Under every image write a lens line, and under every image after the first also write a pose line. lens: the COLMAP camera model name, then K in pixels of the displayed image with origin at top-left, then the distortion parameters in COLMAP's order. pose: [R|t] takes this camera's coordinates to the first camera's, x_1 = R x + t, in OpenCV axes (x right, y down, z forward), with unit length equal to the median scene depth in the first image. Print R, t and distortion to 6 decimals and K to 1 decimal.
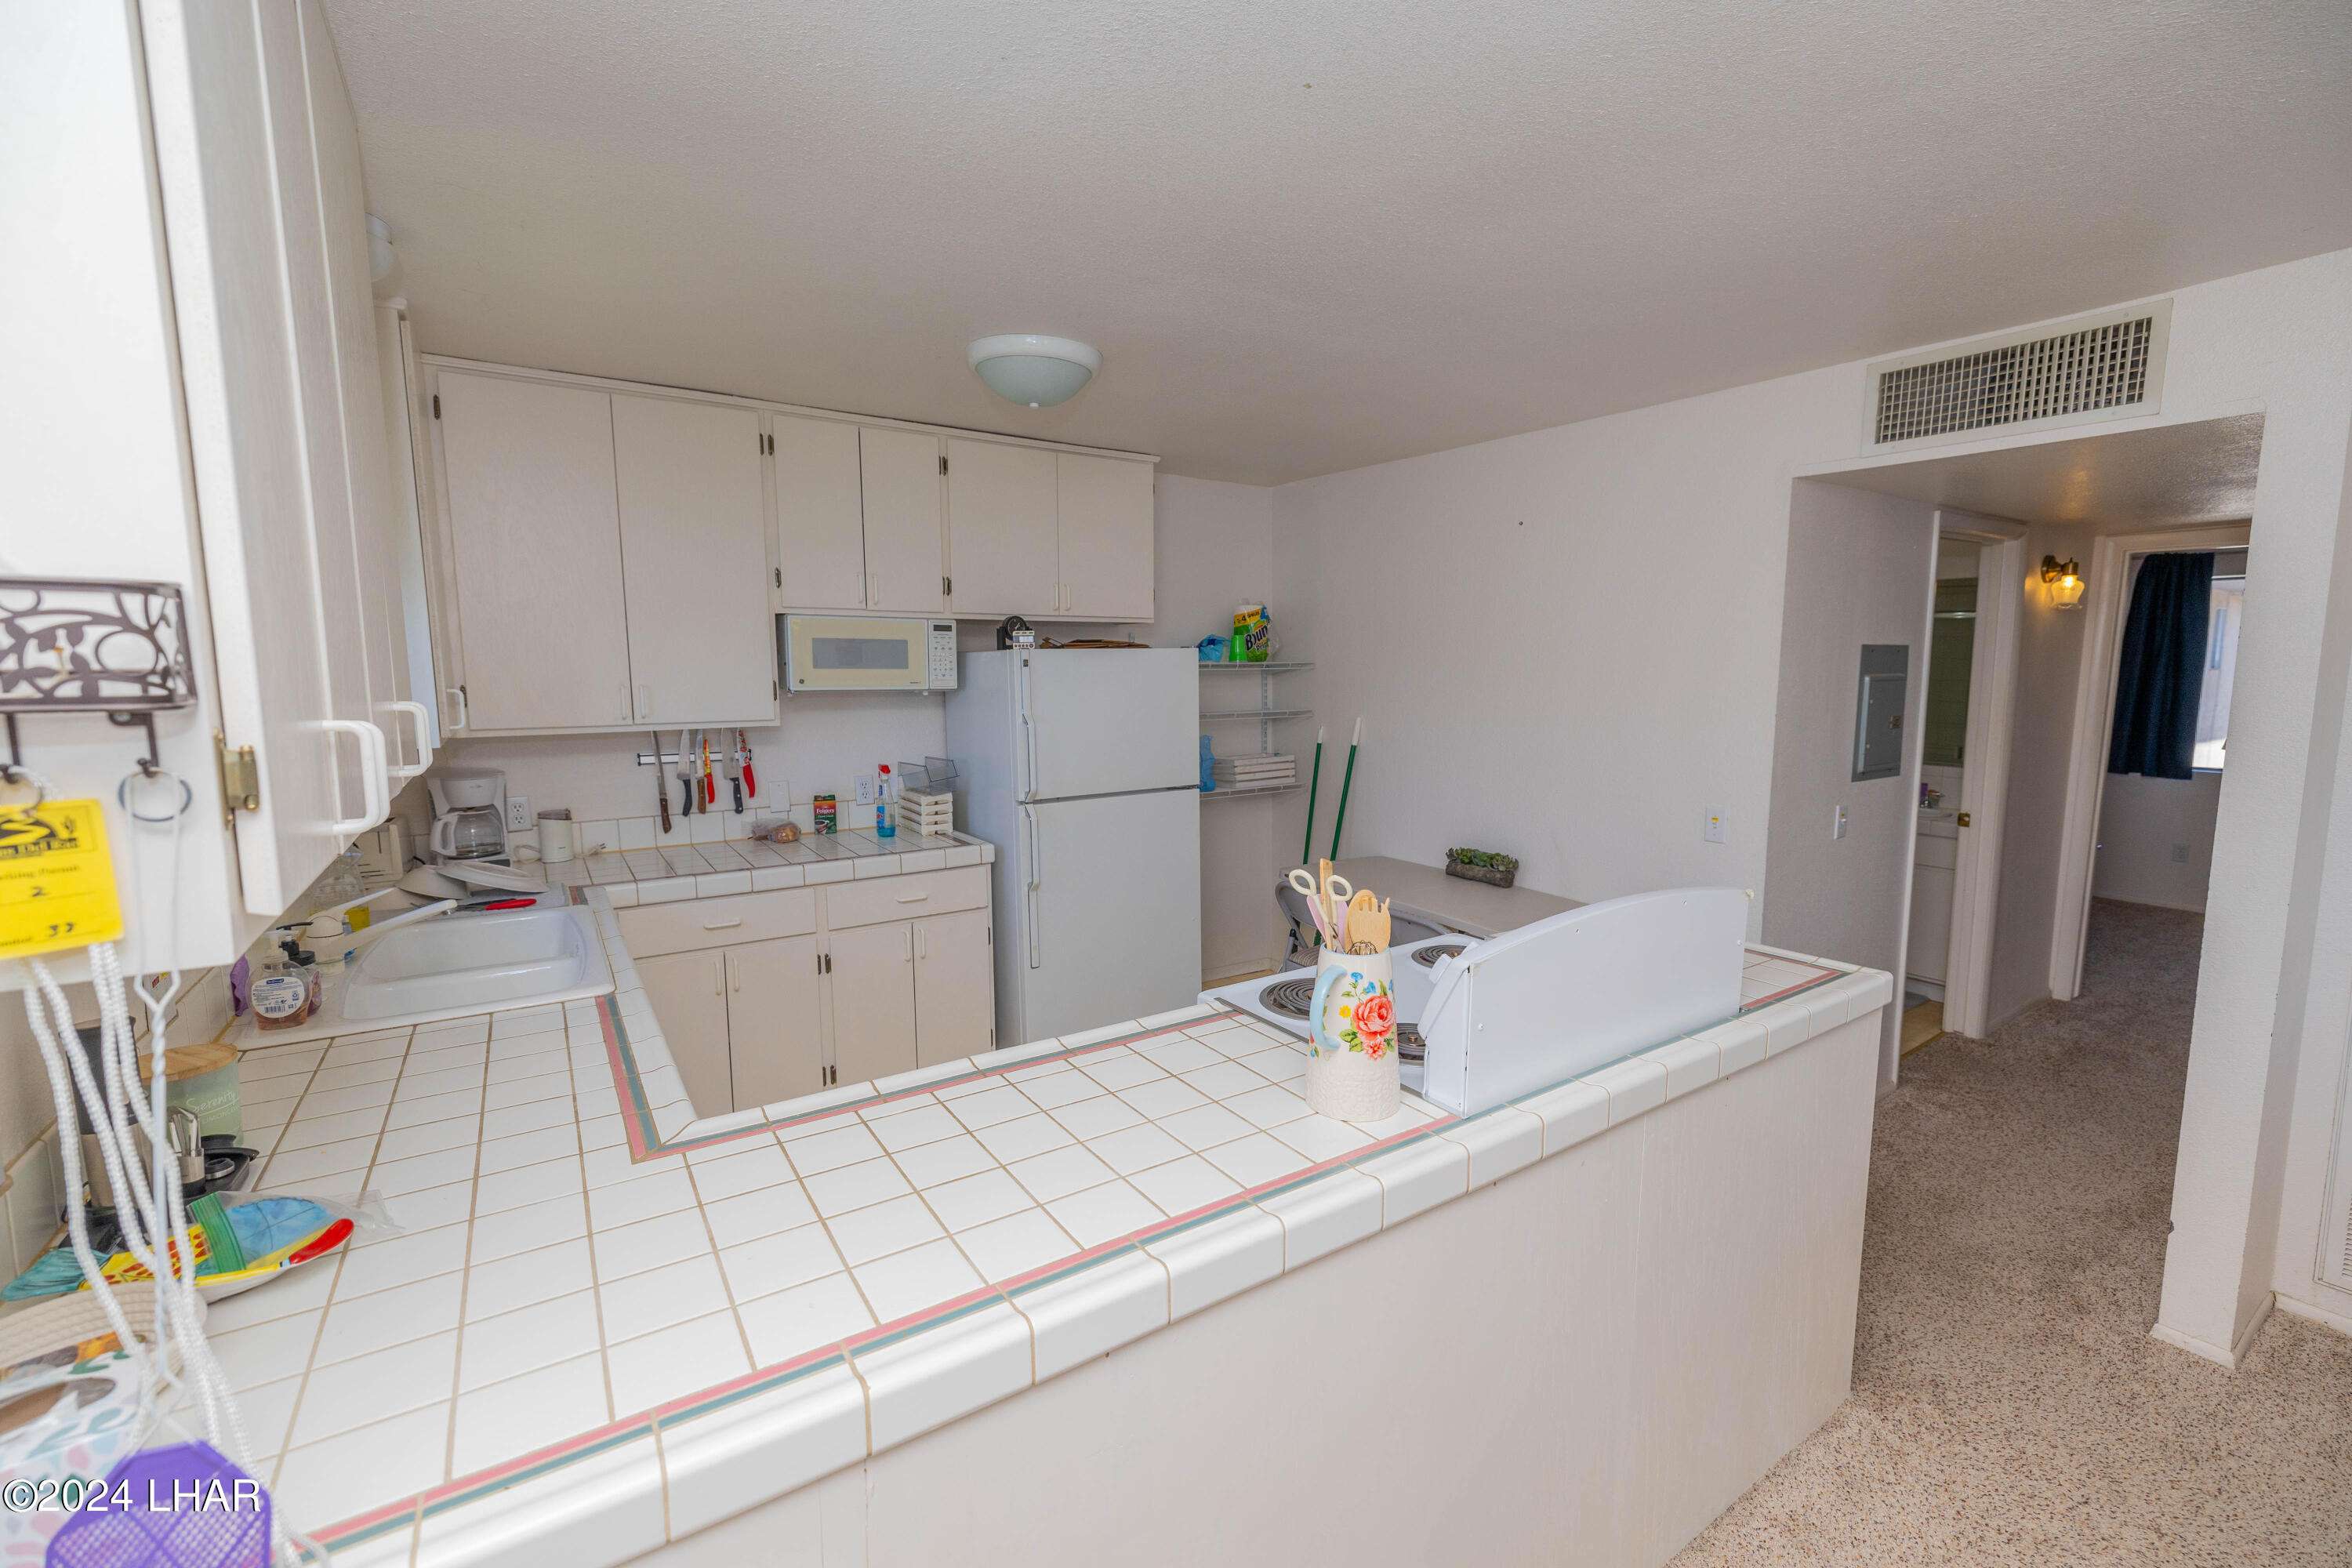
lens RADIAL K [[988.6, 0, 1193.2], [0, 988.6, 781.6], [0, 0, 1]] dist [-0.000605, -0.000045]
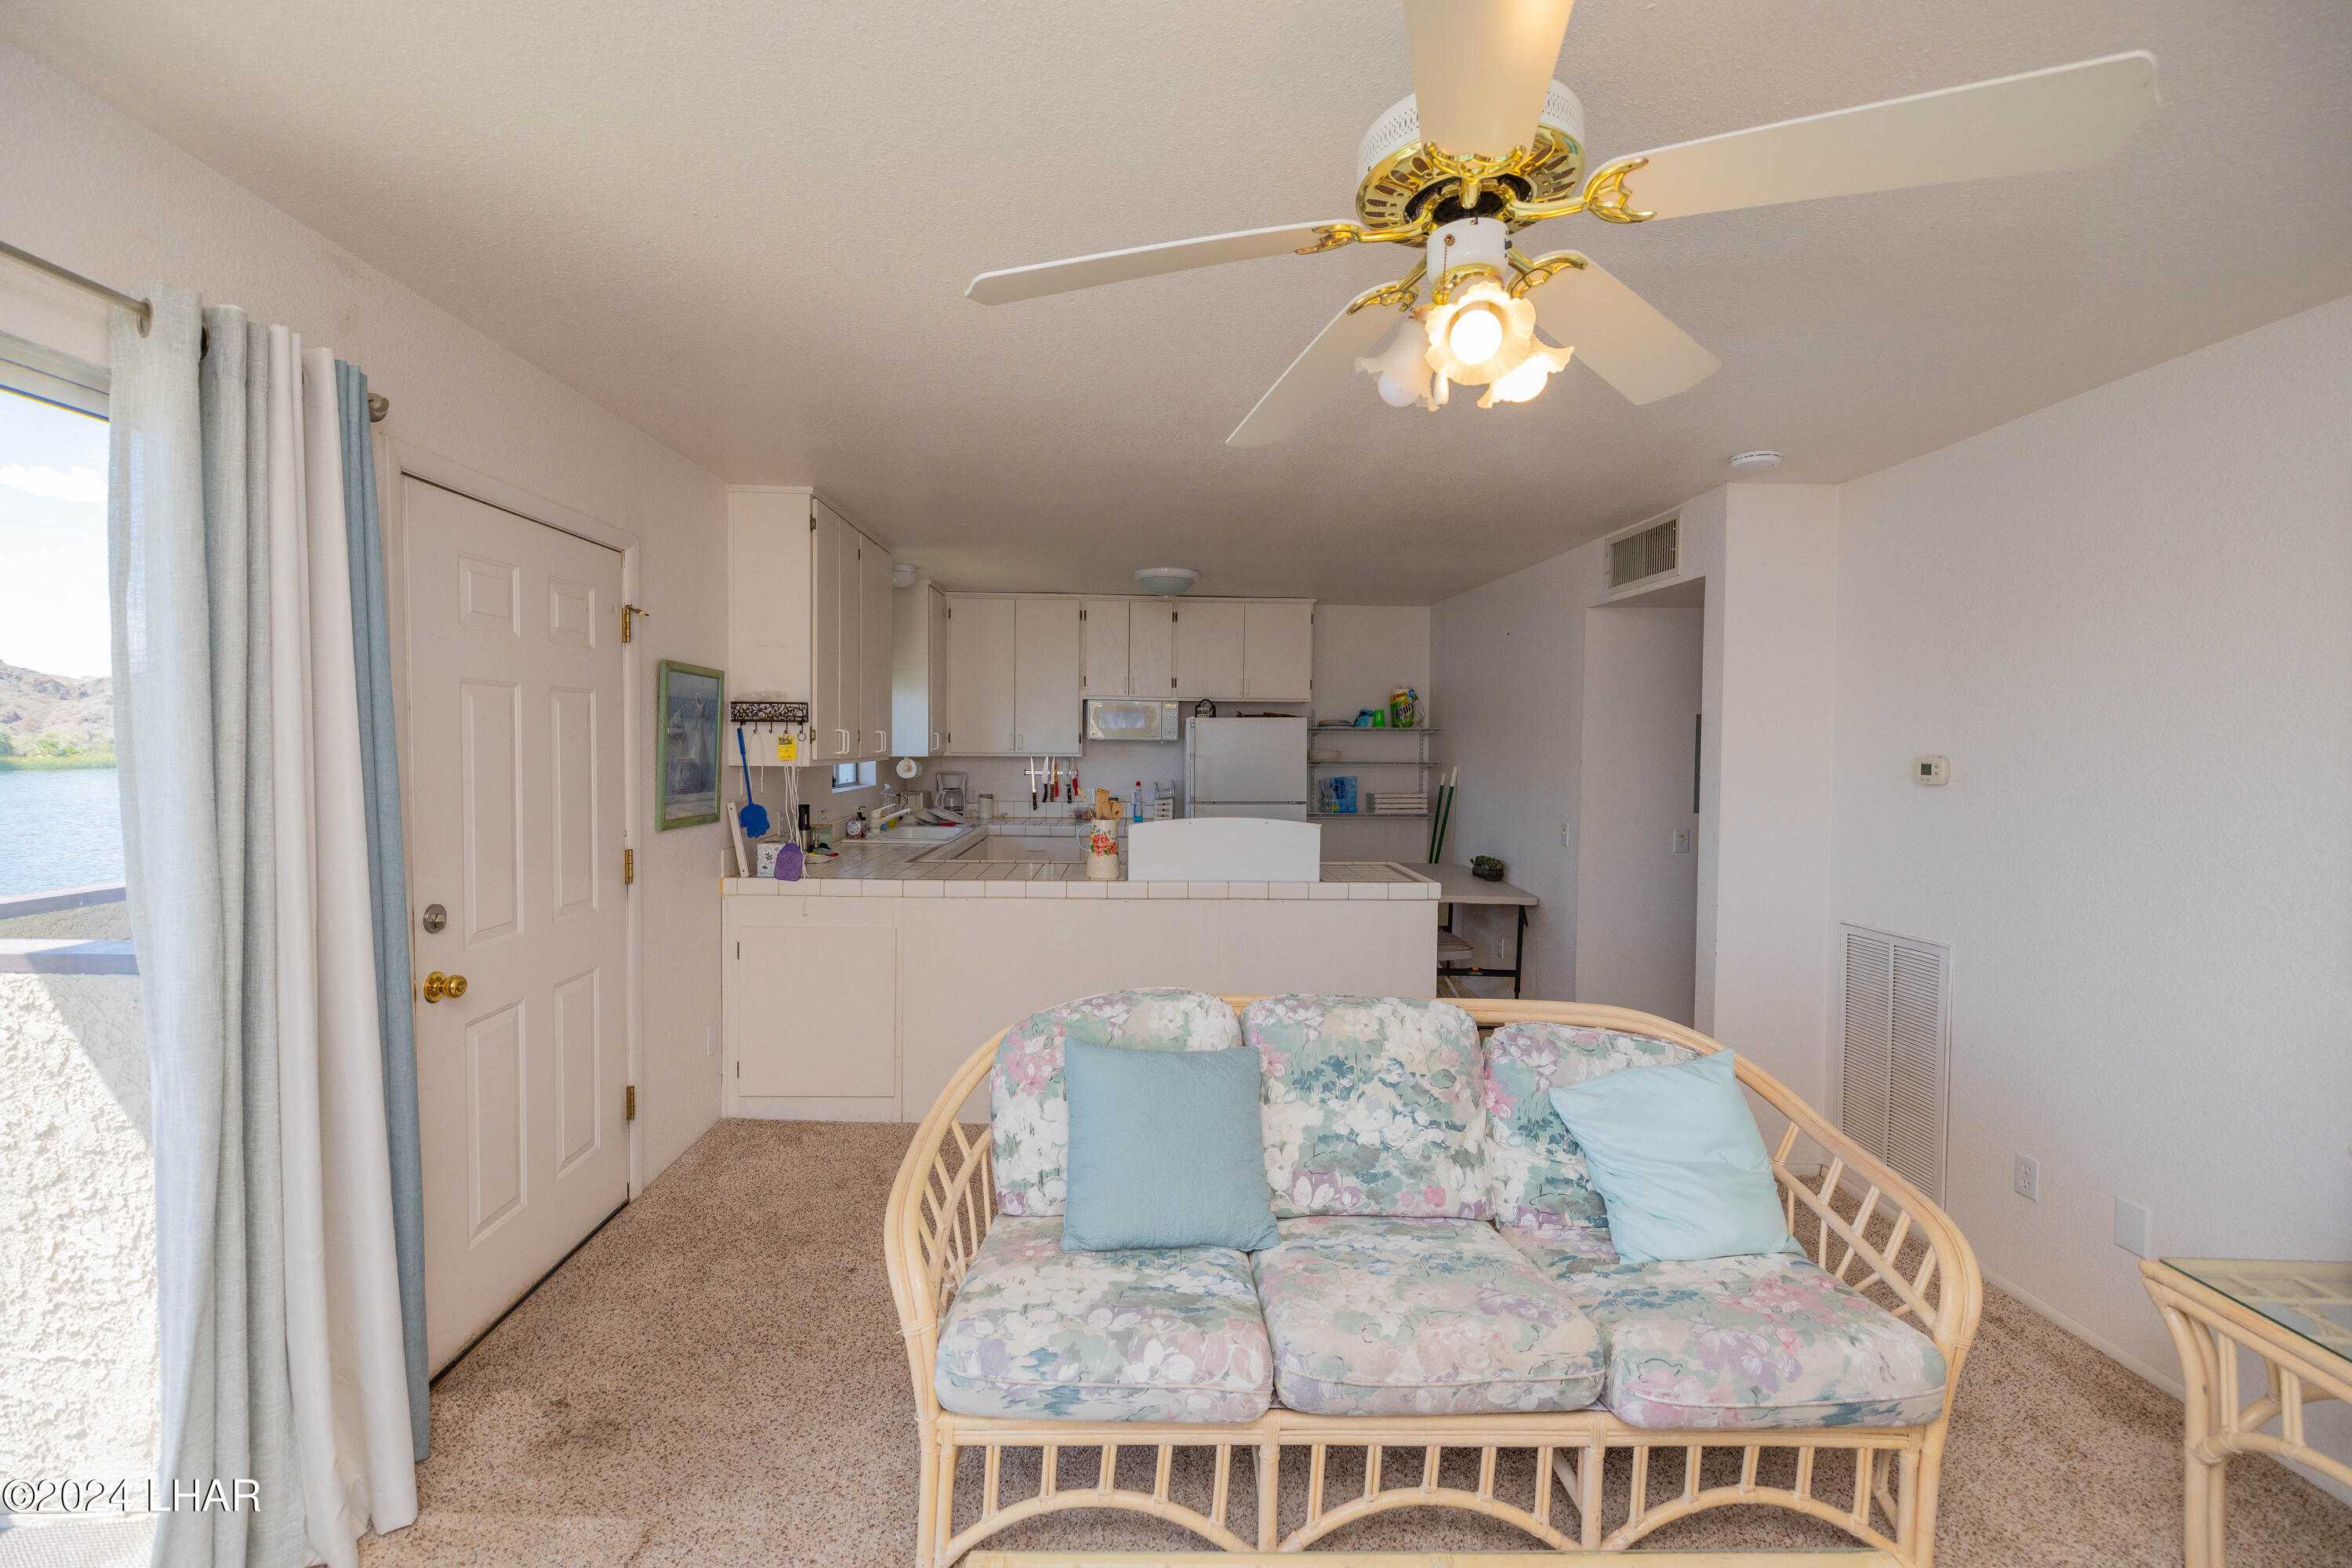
lens RADIAL K [[988.6, 0, 1178.3], [0, 988.6, 775.3], [0, 0, 1]] dist [-0.000605, -0.000045]
pose [[0.853035, 0.029984, -0.520992, 0.712487], [-0.072249, 0.995519, -0.061001, 0.079535], [0.516828, 0.089677, 0.851379, -0.515463]]
